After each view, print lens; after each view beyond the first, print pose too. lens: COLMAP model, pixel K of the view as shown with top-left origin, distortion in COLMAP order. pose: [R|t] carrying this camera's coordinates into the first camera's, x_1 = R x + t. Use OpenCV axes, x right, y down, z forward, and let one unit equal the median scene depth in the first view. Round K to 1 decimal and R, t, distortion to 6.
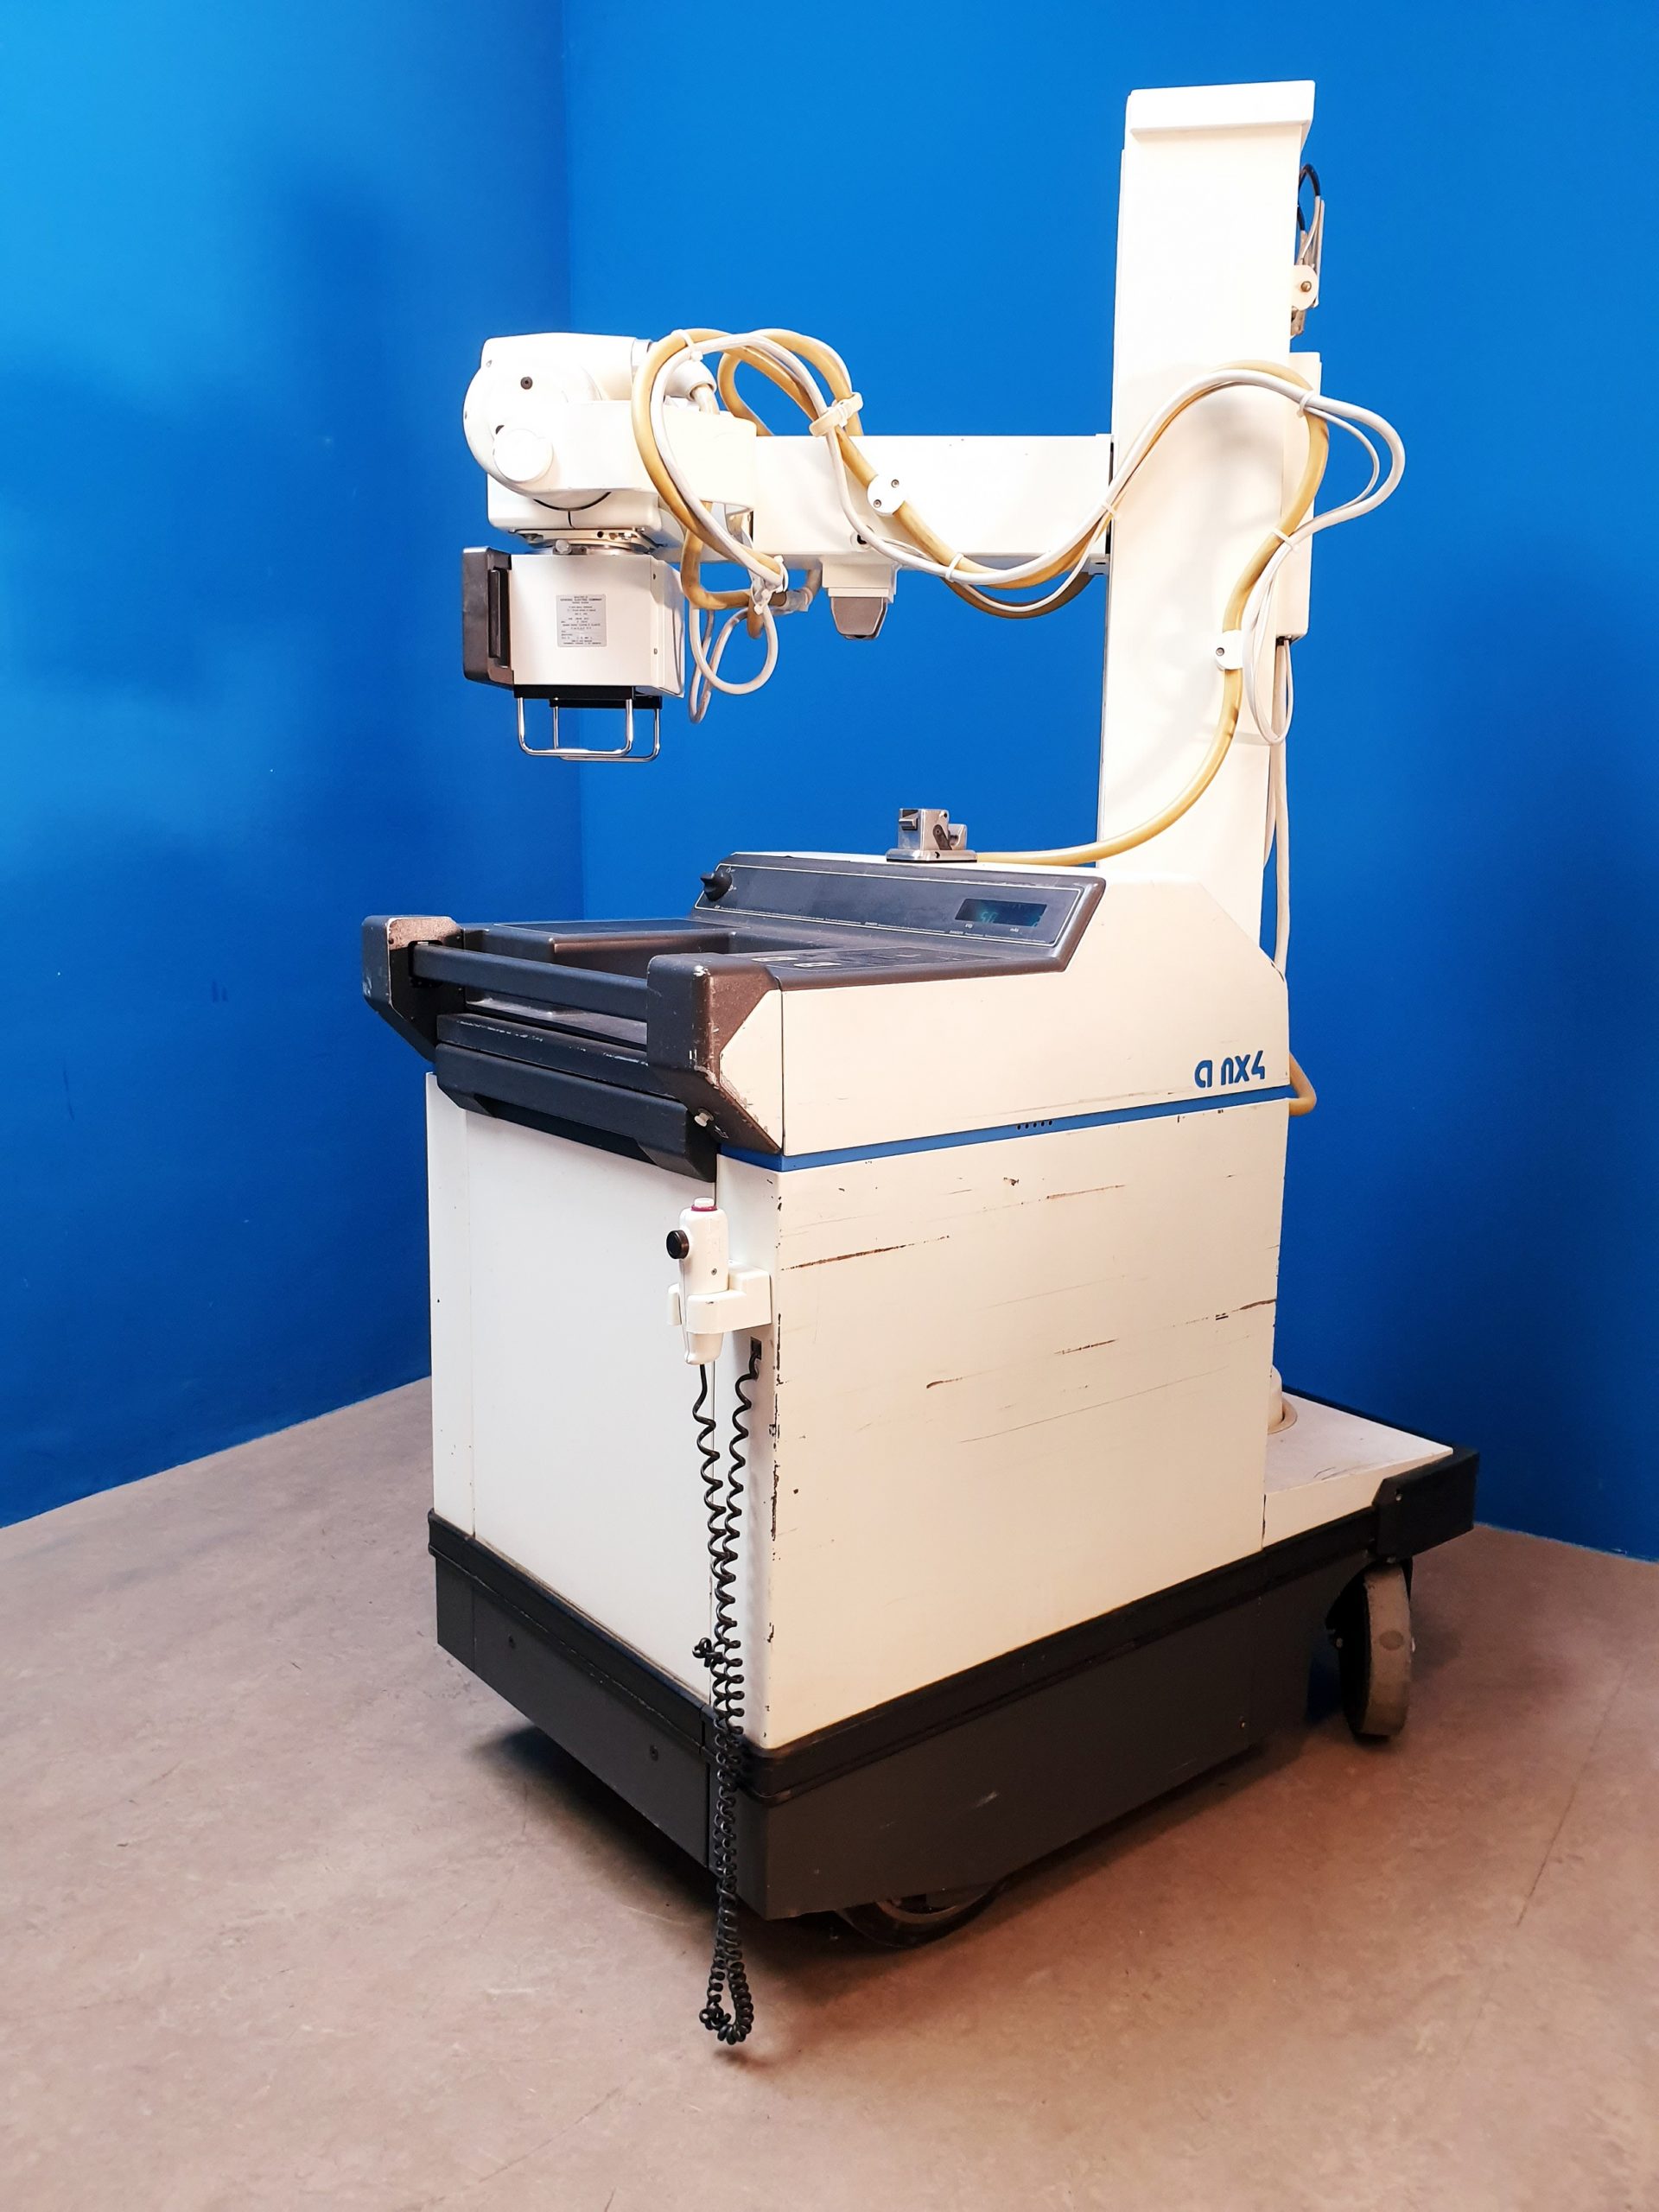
lens RADIAL K [[1710.8, 0, 829.5], [0, 1710.8, 1106.0], [0, 0, 1]] dist [0.008742, -0.002242]
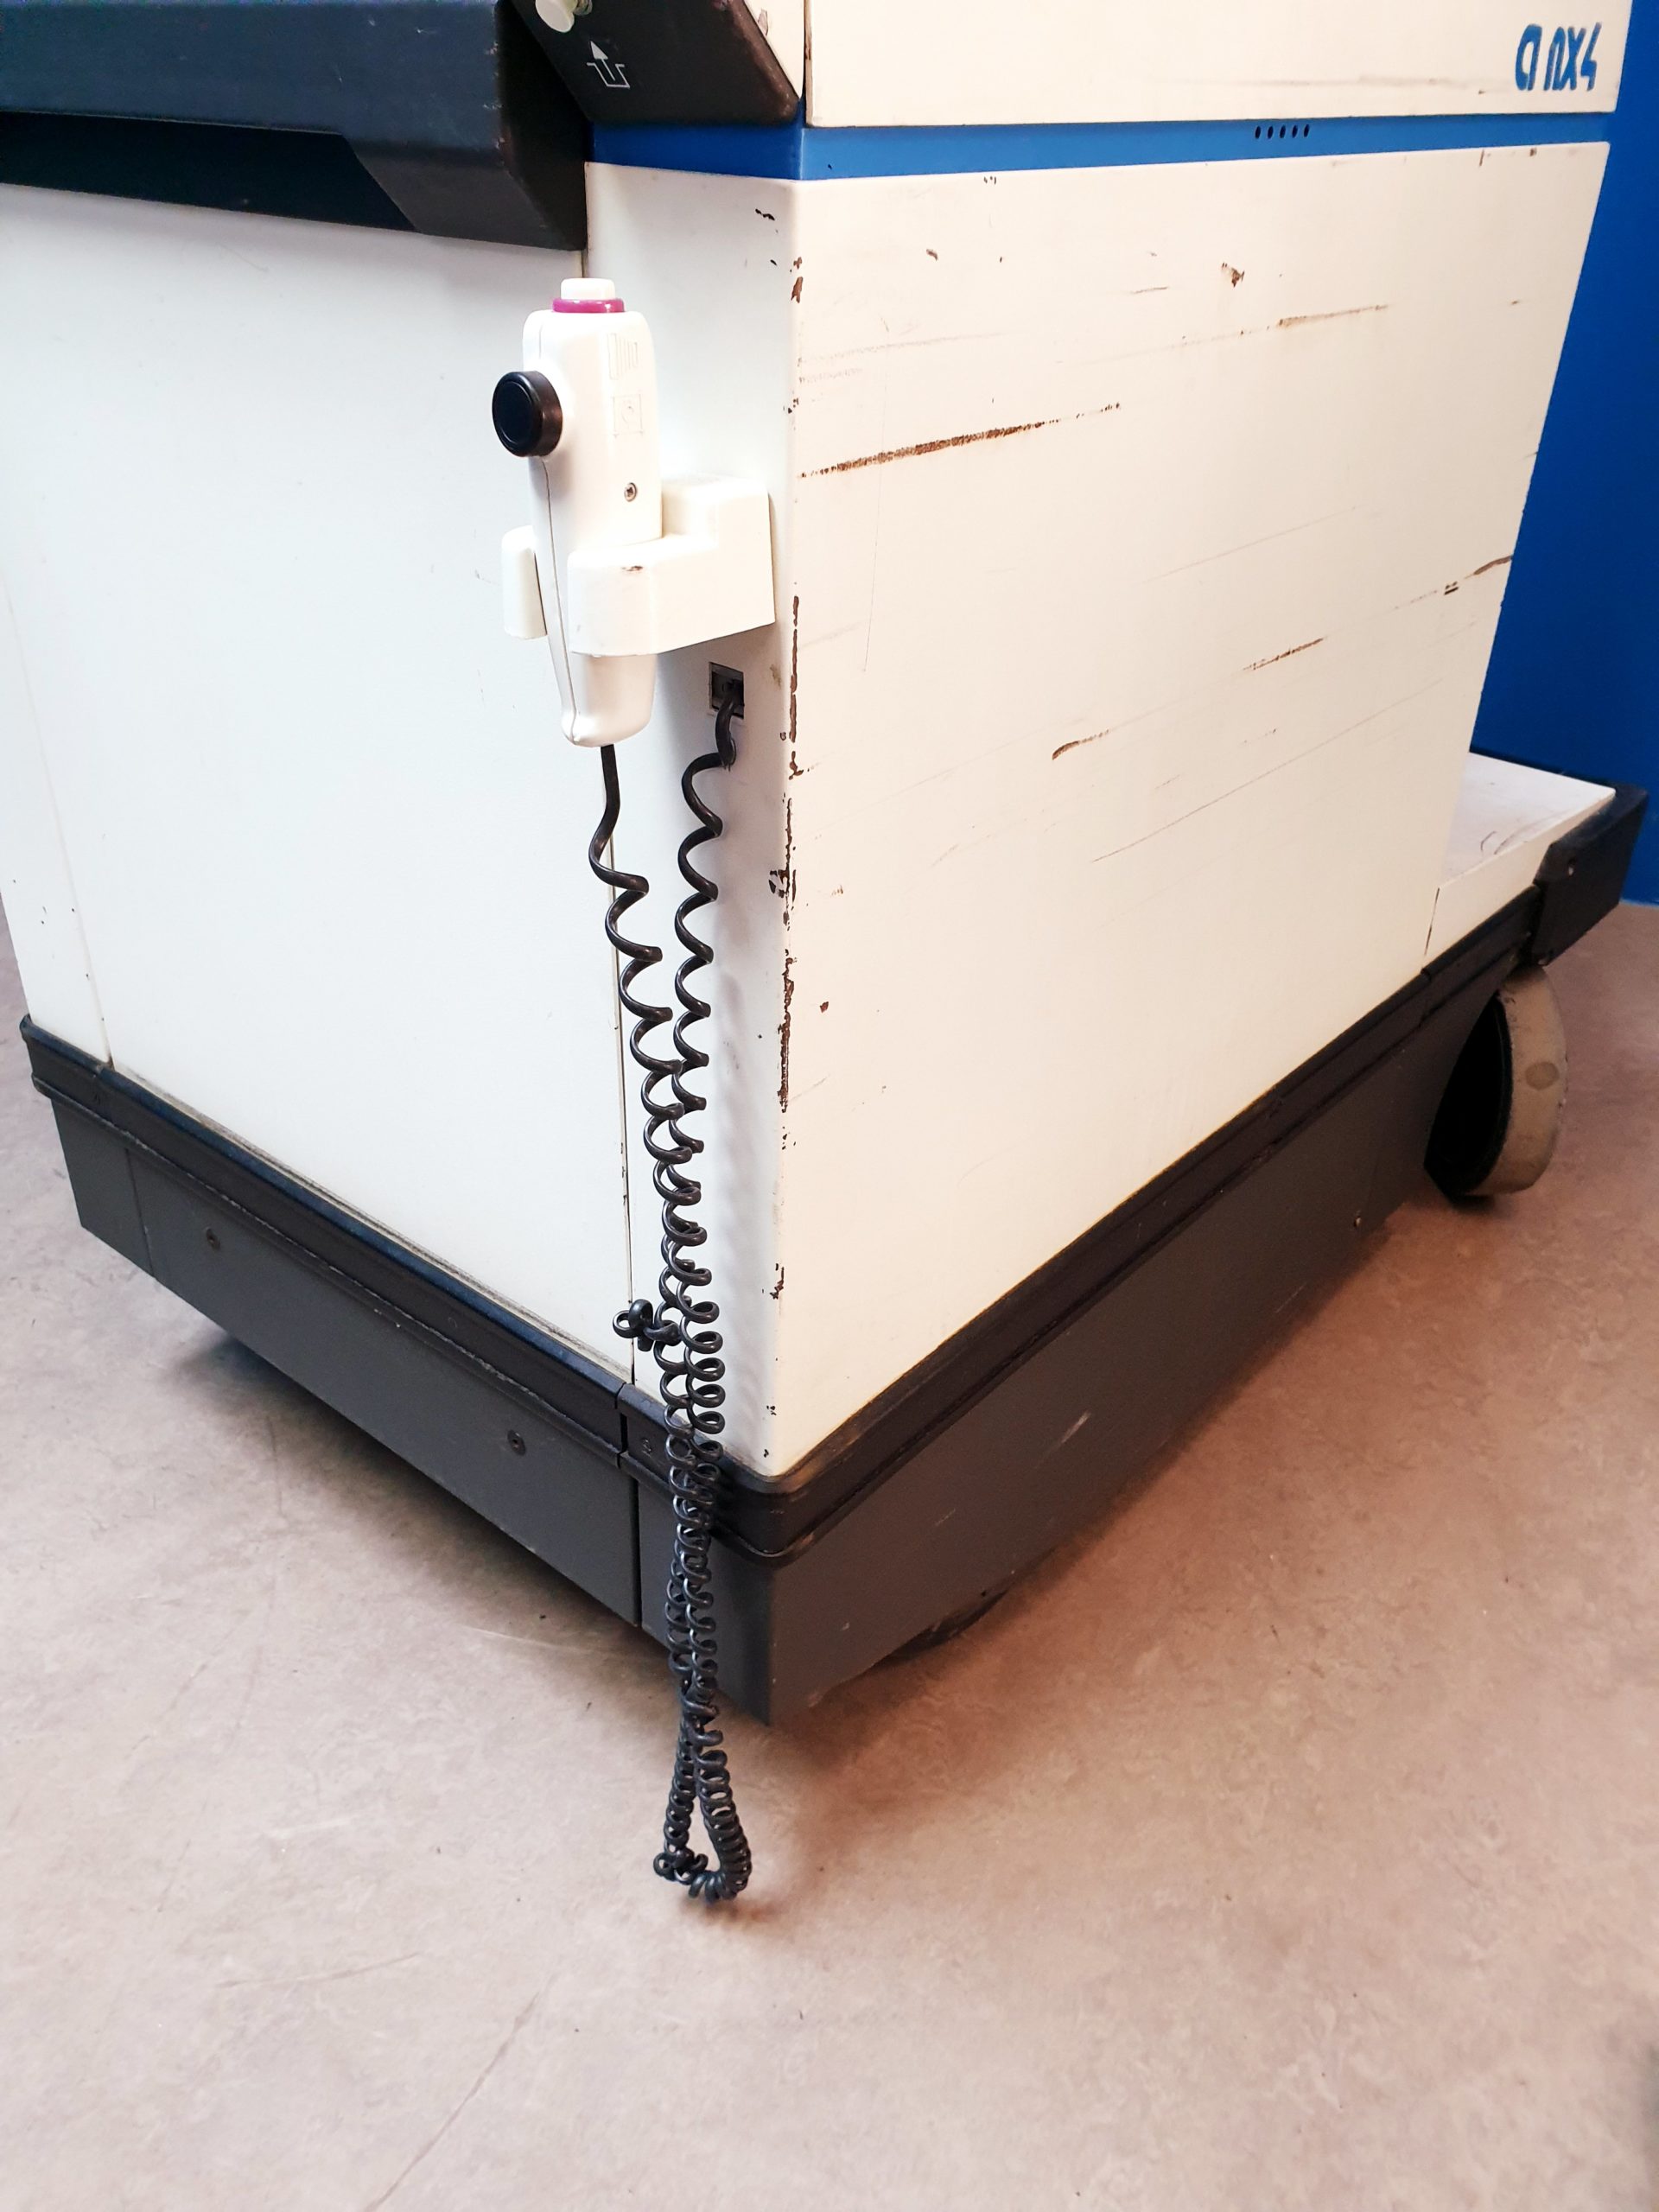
lens RADIAL K [[1788.8, 0, 848.3], [0, 1788.8, 1116.4], [0, 0, 1]] dist [0.004081, 0.004826]
pose [[0.981072, -0.097620, 0.167235, -0.082610], [0.030158, 0.930120, 0.366016, 0.069213], [-0.191279, -0.354045, 0.915459, 0.484582]]
